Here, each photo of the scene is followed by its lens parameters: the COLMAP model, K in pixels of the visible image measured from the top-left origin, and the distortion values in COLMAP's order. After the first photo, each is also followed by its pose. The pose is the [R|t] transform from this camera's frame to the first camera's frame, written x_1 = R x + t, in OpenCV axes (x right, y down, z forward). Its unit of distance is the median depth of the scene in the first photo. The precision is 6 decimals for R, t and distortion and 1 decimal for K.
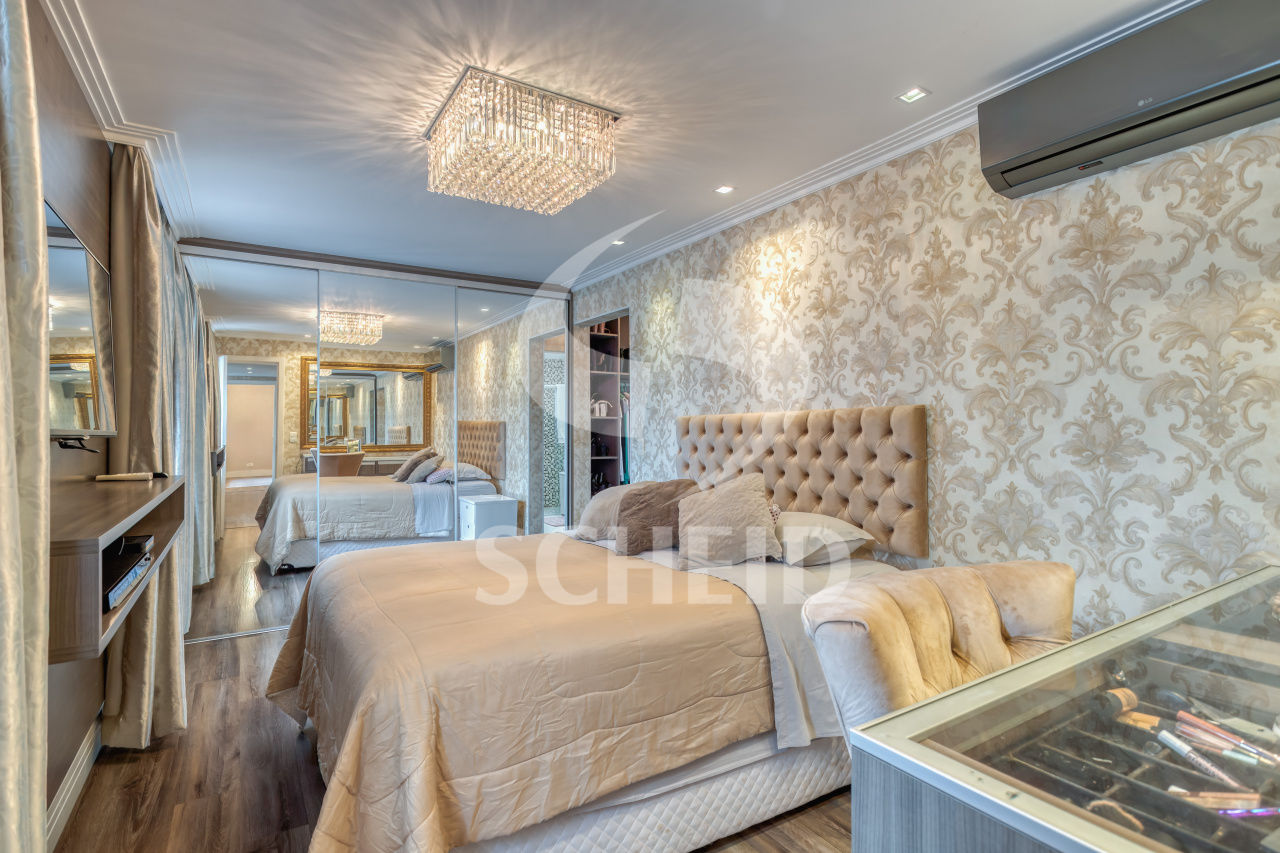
lens RADIAL K [[615.3, 0, 599.6], [0, 615.3, 430.2], [0, 0, 1]] dist [0.010187, -0.000007]
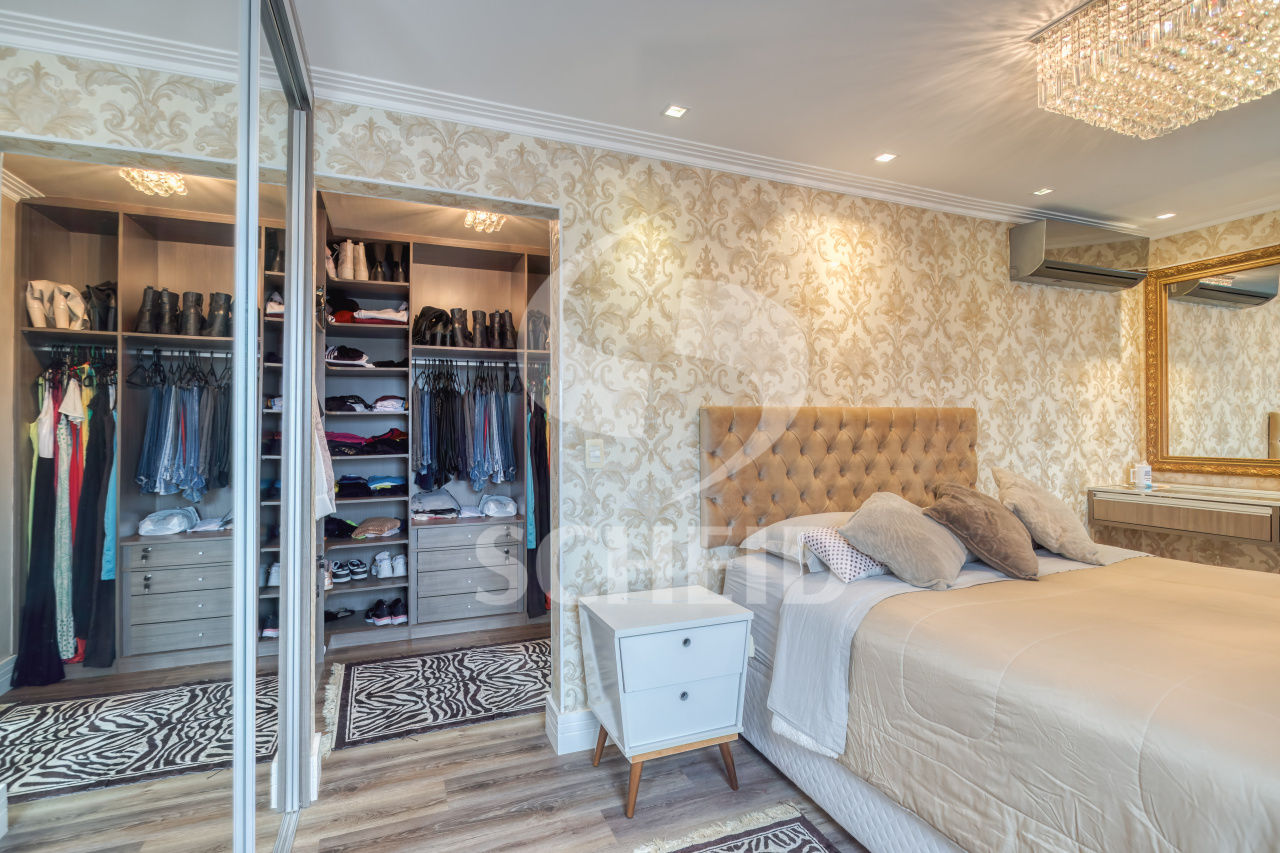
lens RADIAL K [[615.3, 0, 639.9], [0, 615.3, 425.2], [0, 0, 1]] dist [0.010187, -0.000007]
pose [[0.136694, 0.008686, 0.990575, -0.424344], [-0.001305, 0.999962, -0.008589, 0.004252], [-0.990612, -0.000119, 0.136701, 0.717182]]
